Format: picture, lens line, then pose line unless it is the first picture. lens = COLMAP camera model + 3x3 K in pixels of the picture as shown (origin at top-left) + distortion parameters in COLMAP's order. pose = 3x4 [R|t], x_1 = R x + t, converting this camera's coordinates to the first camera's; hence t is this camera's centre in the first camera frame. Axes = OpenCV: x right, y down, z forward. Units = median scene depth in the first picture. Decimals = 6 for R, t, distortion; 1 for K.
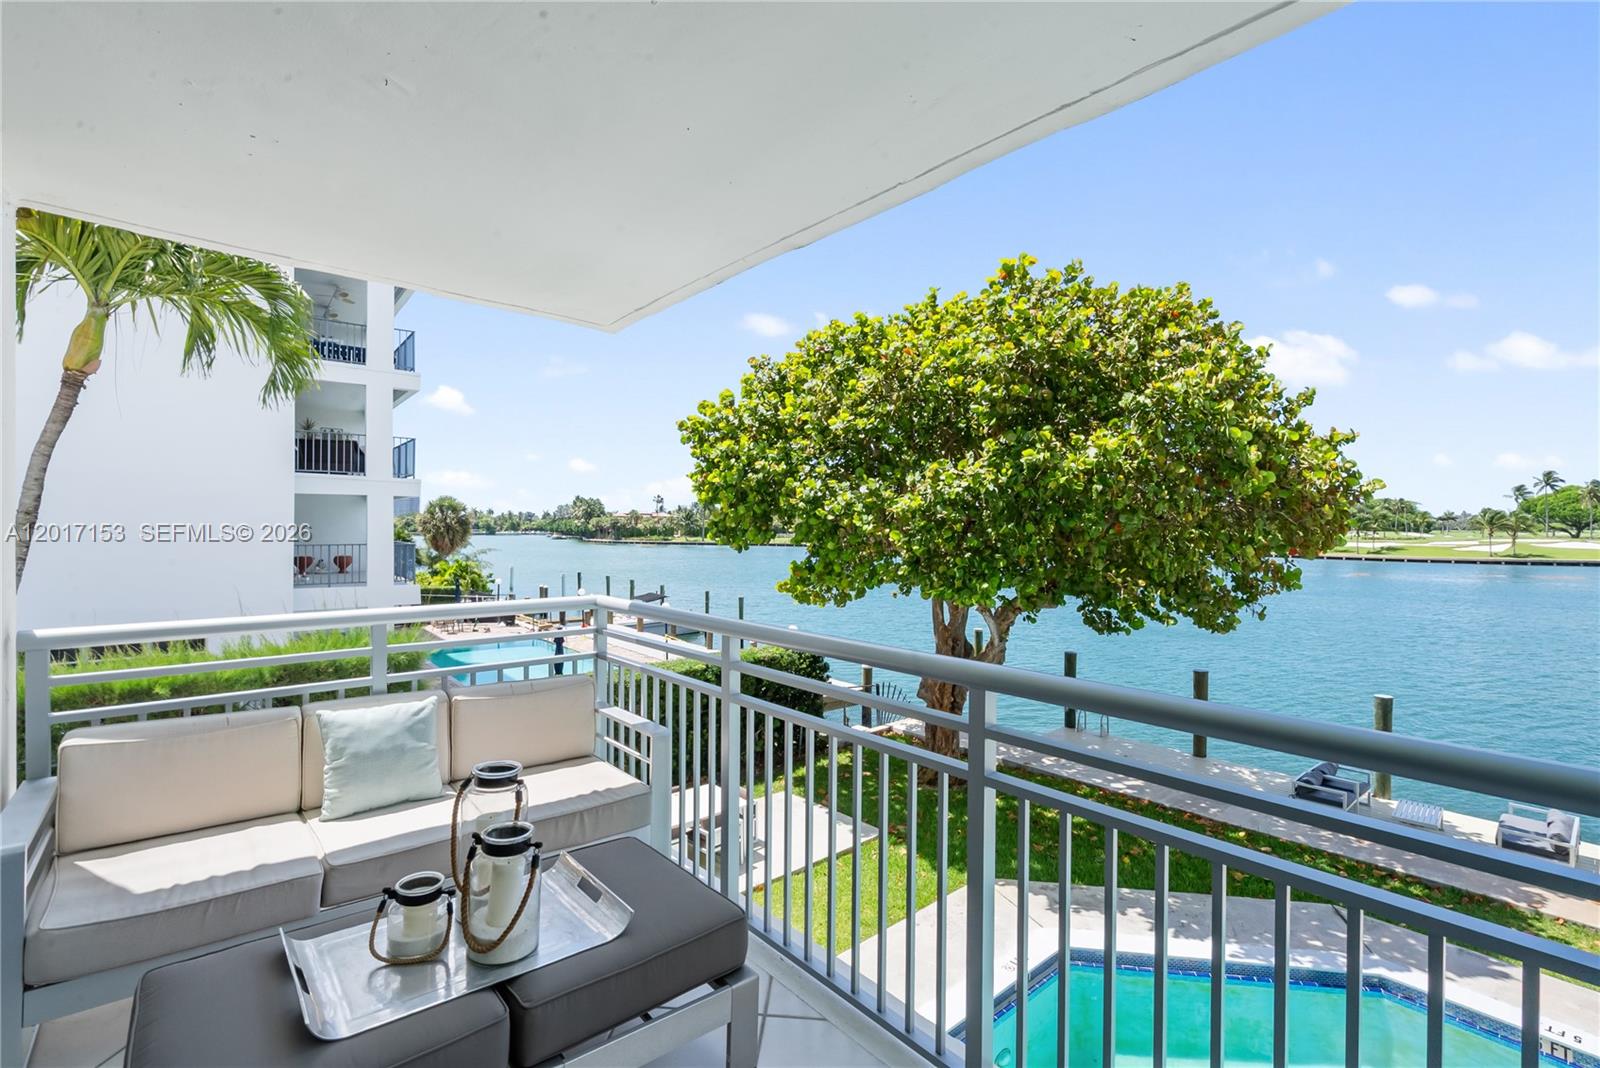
lens RADIAL K [[726.5, 0, 802.9], [0, 726.5, 531.3], [0, 0, 1]] dist [-0.010333, 0.005257]
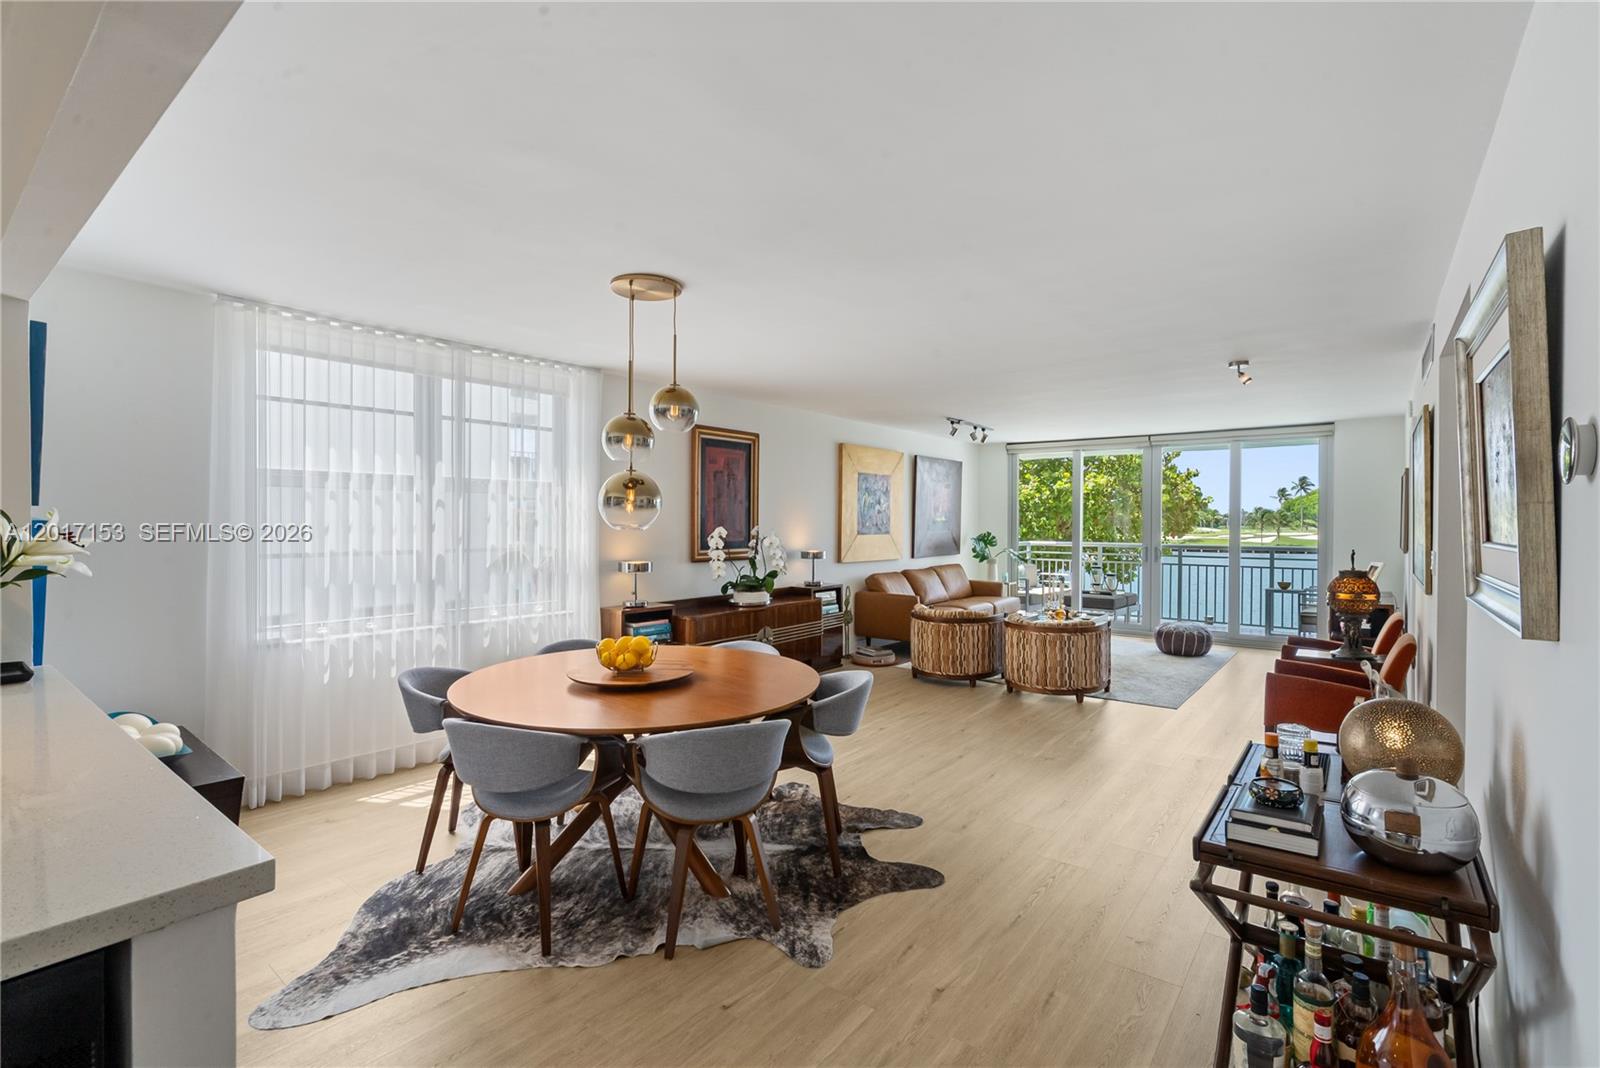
lens RADIAL K [[726.5, 0, 798.0], [0, 726.5, 528.3], [0, 0, 1]] dist [-0.010333, 0.005257]
pose [[0.981807, 0.002375, 0.189867, -0.564125], [-0.003284, 0.999985, 0.004474, 0.003955], [-0.189853, -0.005016, 0.981800, -0.592062]]
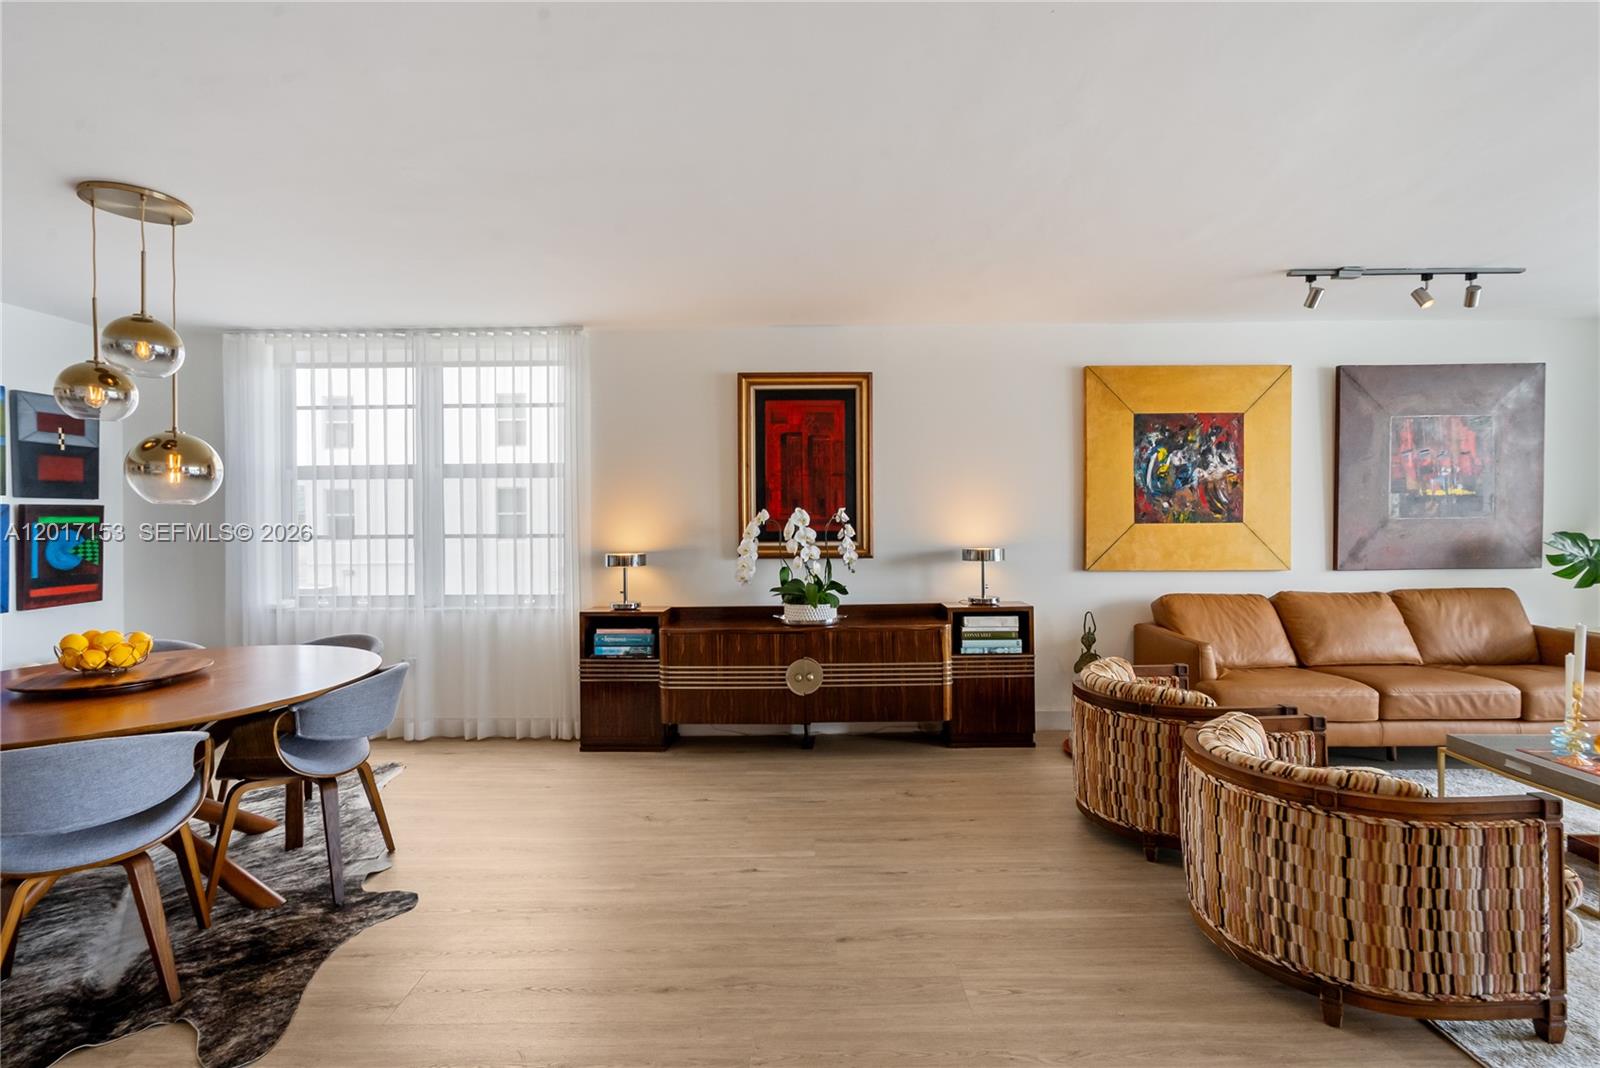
lens RADIAL K [[726.5, 0, 799.3], [0, 726.5, 521.2], [0, 0, 1]] dist [-0.010333, 0.005257]
pose [[0.755236, -0.005887, -0.655426, -0.288769], [0.003156, 0.999981, -0.005344, 0.012702], [0.655445, 0.001968, 0.755240, -0.362773]]
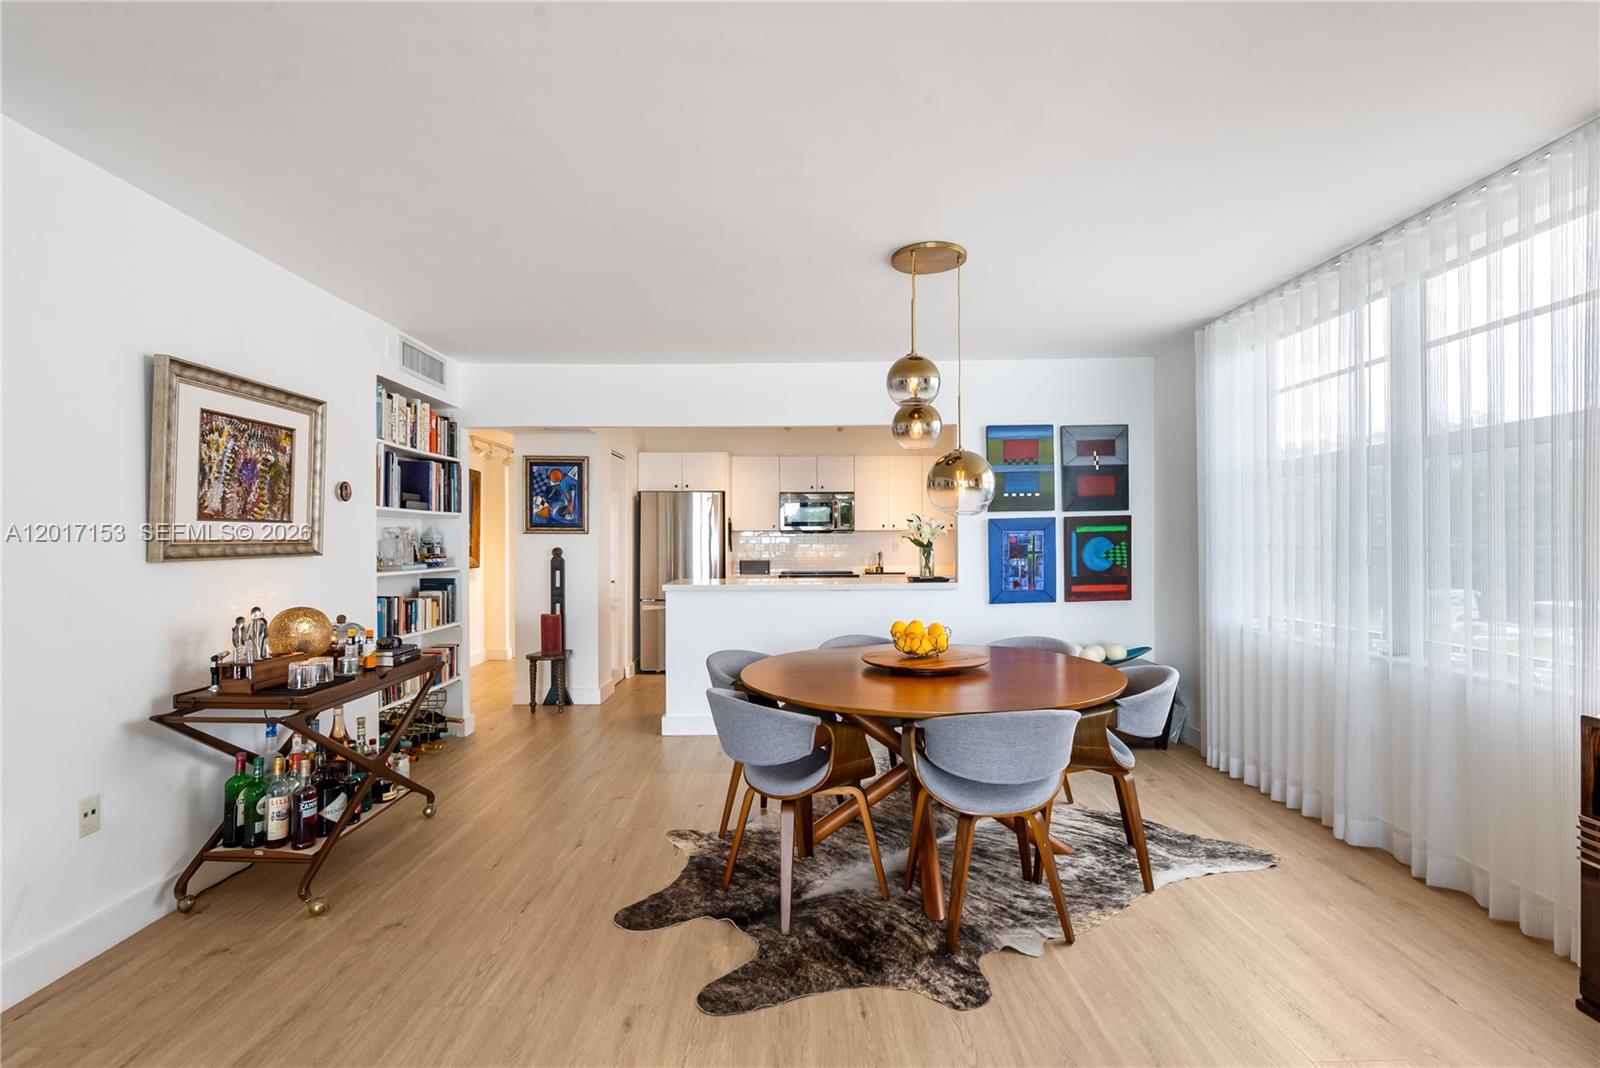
lens RADIAL K [[726.5, 0, 801.9], [0, 726.5, 541.4], [0, 0, 1]] dist [-0.010333, 0.005257]
pose [[-0.641779, 0.007034, -0.766858, -0.355424], [0.003570, 0.999975, 0.006185, 0.012993], [0.766881, 0.001231, -0.641788, -0.206936]]
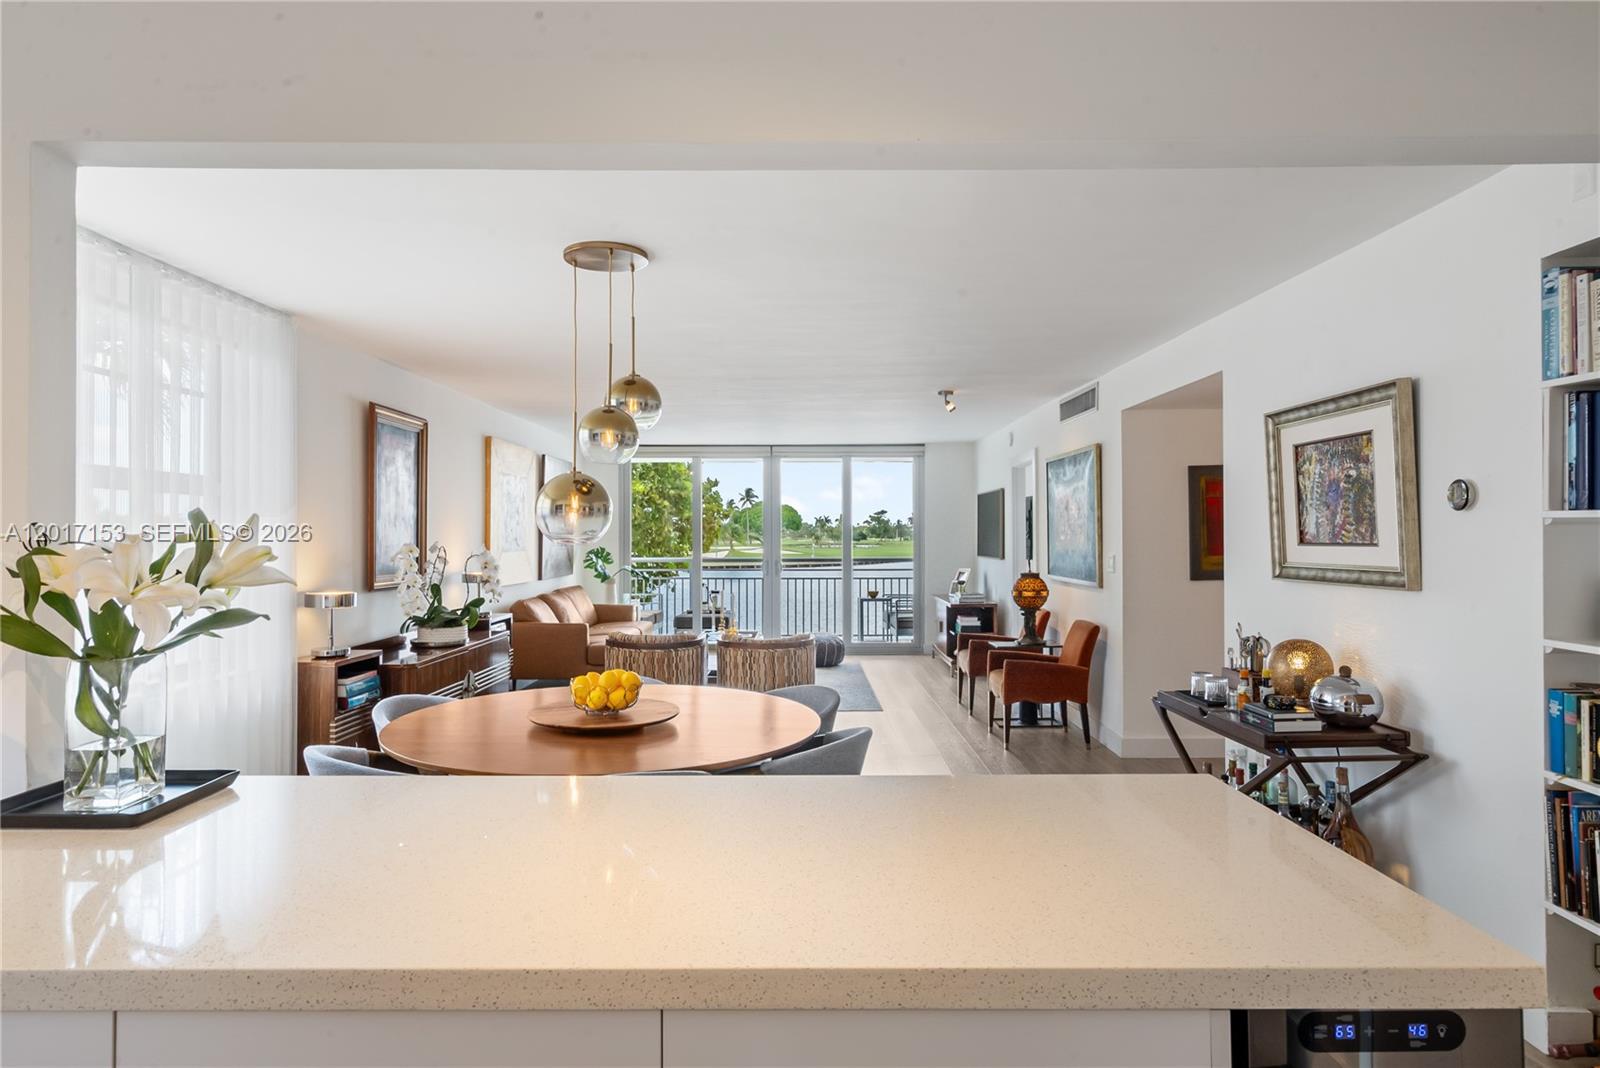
lens RADIAL K [[922.3, 0, 795.3], [0, 922.3, 525.9], [0, 0, 1]] dist [0.007524, -0.002497]
pose [[0.655417, 0.008316, 0.755221, -0.738456], [0.004780, 0.999874, -0.015159, 0.004923], [-0.755252, 0.013545, 0.655294, -0.551683]]
